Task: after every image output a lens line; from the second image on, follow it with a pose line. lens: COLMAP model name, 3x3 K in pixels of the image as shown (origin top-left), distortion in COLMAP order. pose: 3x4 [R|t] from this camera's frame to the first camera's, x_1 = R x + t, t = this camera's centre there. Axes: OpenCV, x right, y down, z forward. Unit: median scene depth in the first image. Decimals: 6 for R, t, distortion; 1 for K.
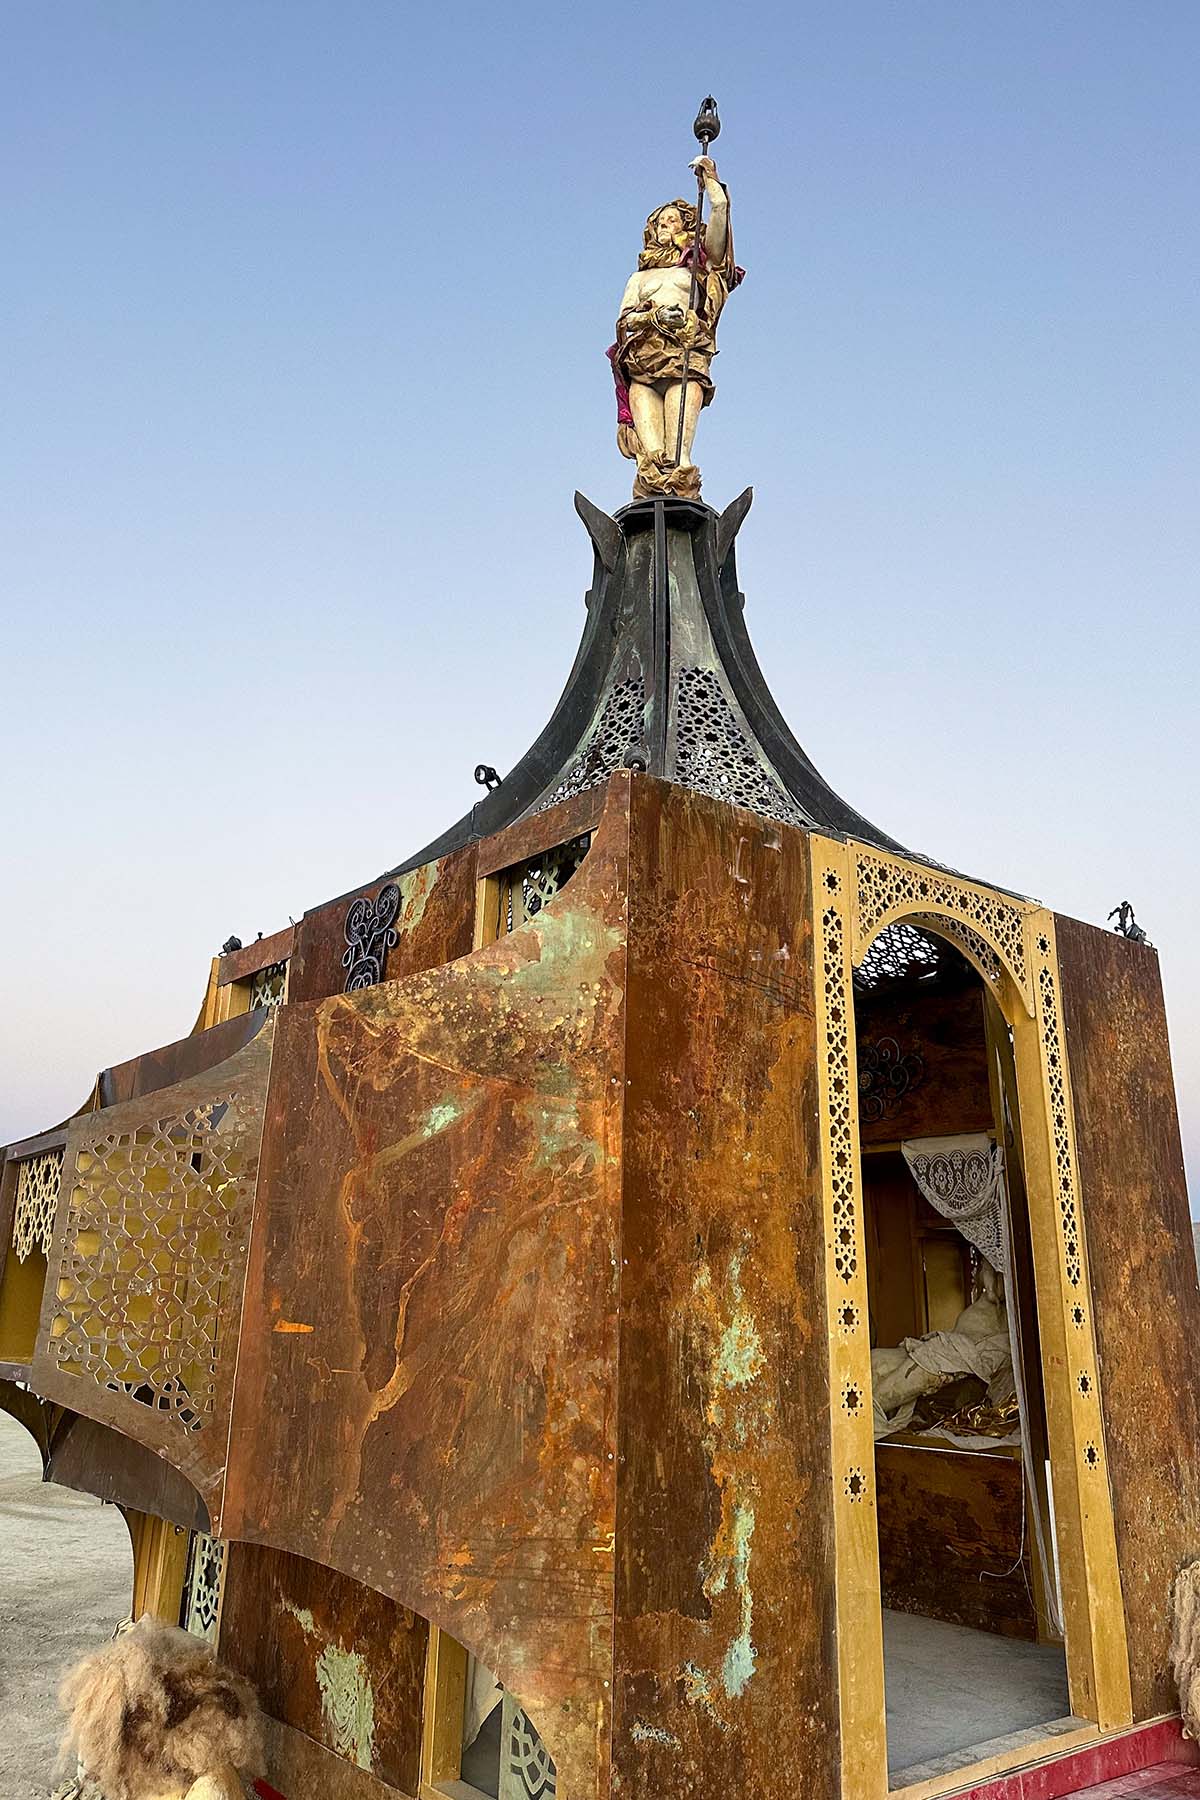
lens RADIAL K [[1243.1, 0, 600.0], [0, 1243.1, 900.0], [0, 0, 1]] dist [0.075778, -0.122904]
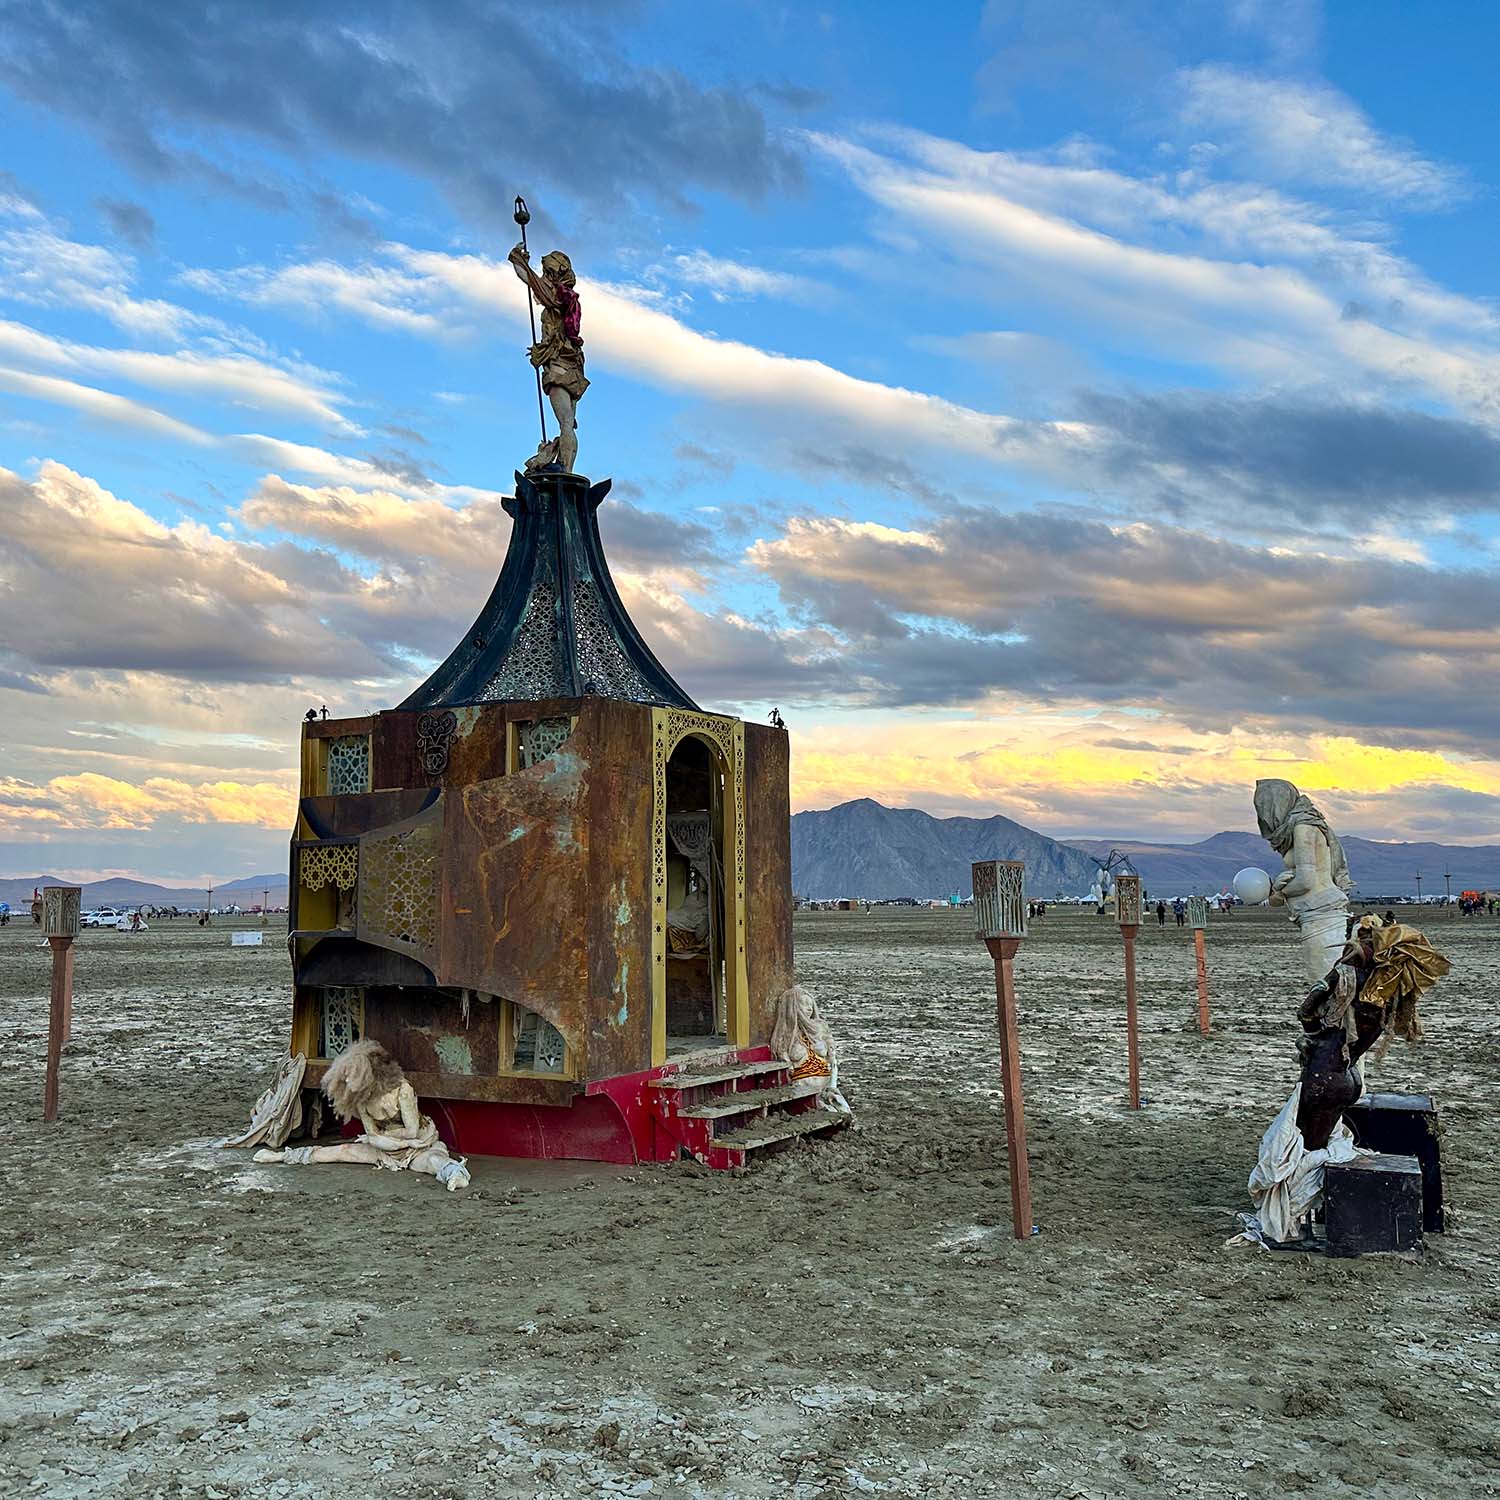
lens RADIAL K [[1375.9, 0, 750.0], [0, 1375.9, 750.0], [0, 0, 1]] dist [0.190372, -0.182285]
pose [[0.938884, 0.004398, 0.344207, -0.646849], [-0.077516, 0.976938, 0.198958, -0.589535], [-0.335394, -0.213480, 0.917571, -1.724617]]
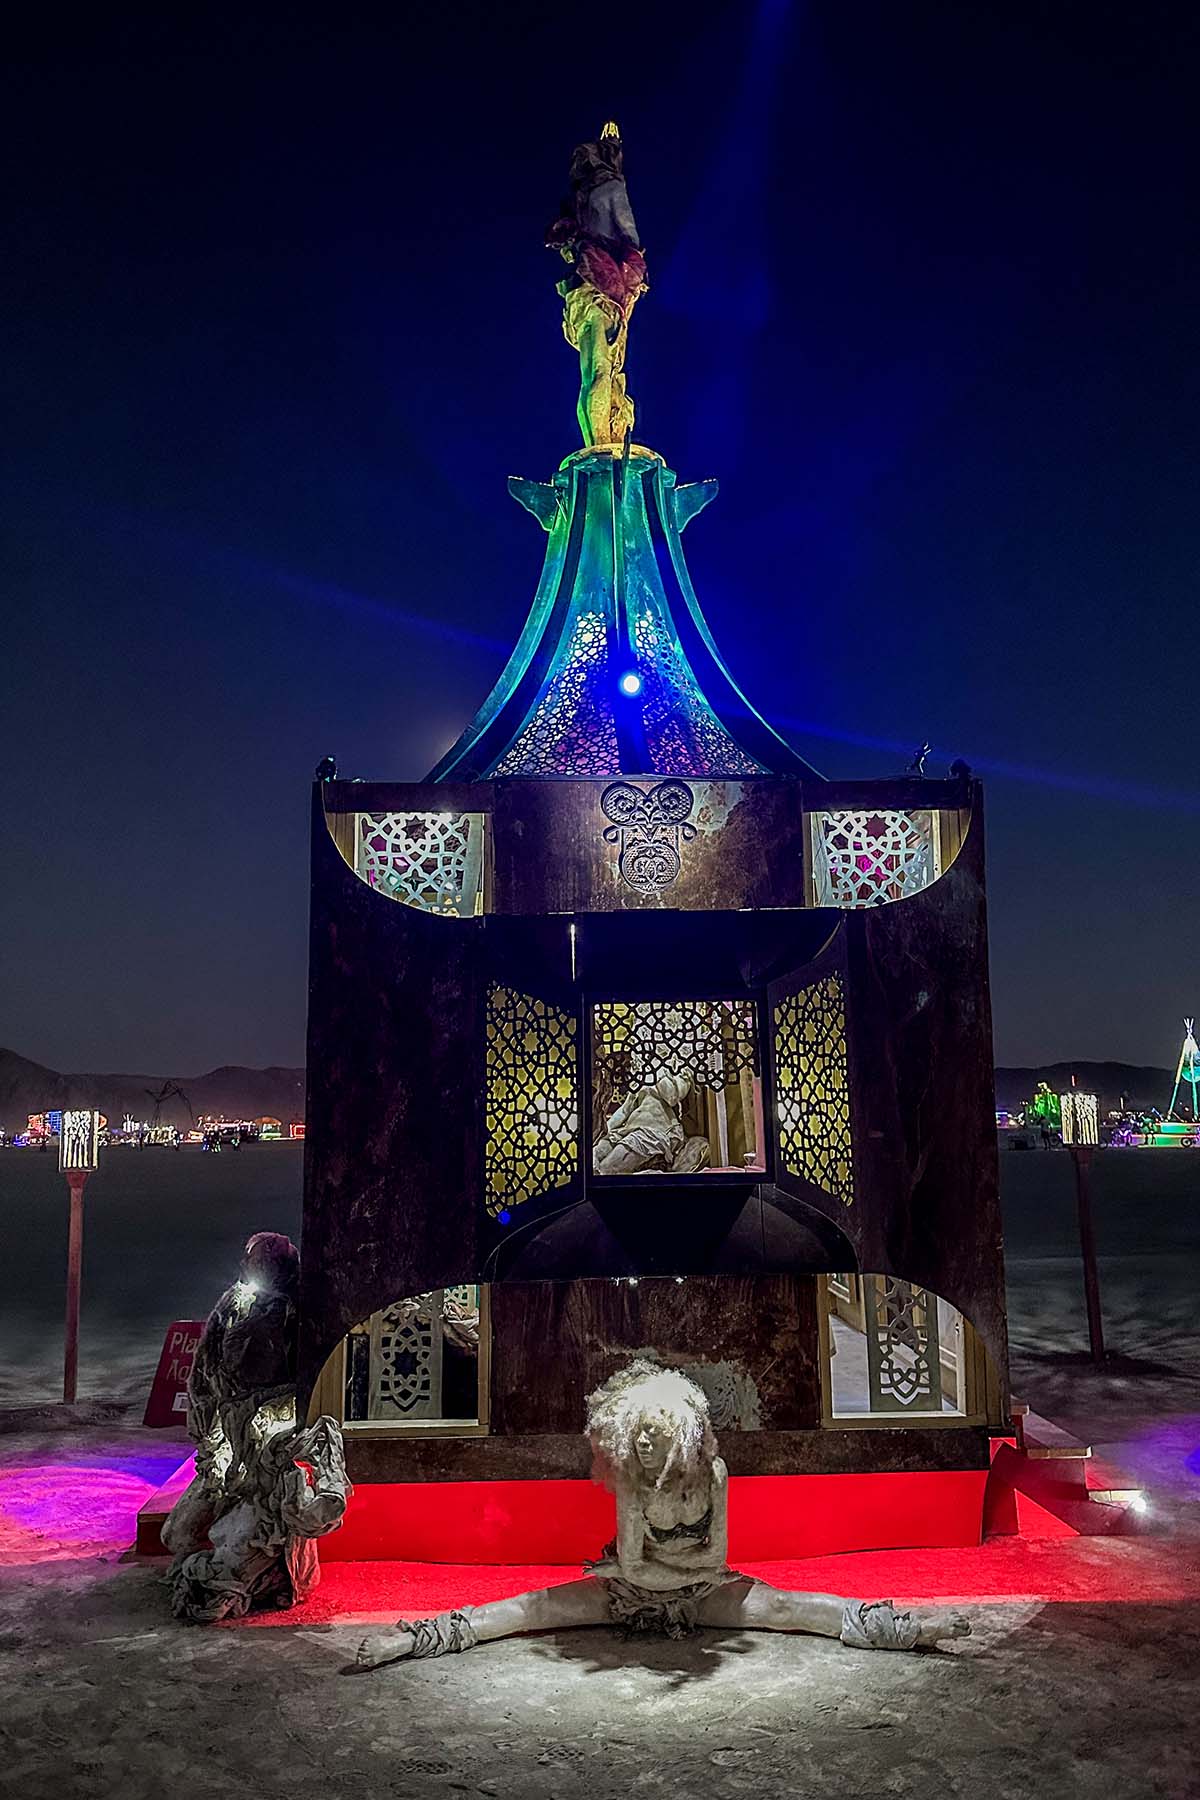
lens RADIAL K [[1291.6, 0, 580.0], [0, 1291.6, 956.8], [0, 0, 1]] dist [0.082141, -0.121489]
pose [[0.611811, 0.066974, 0.788164, -1.554004], [-0.219864, 0.971543, 0.088113, 0.075790], [-0.759834, -0.227197, 0.609126, 0.364756]]
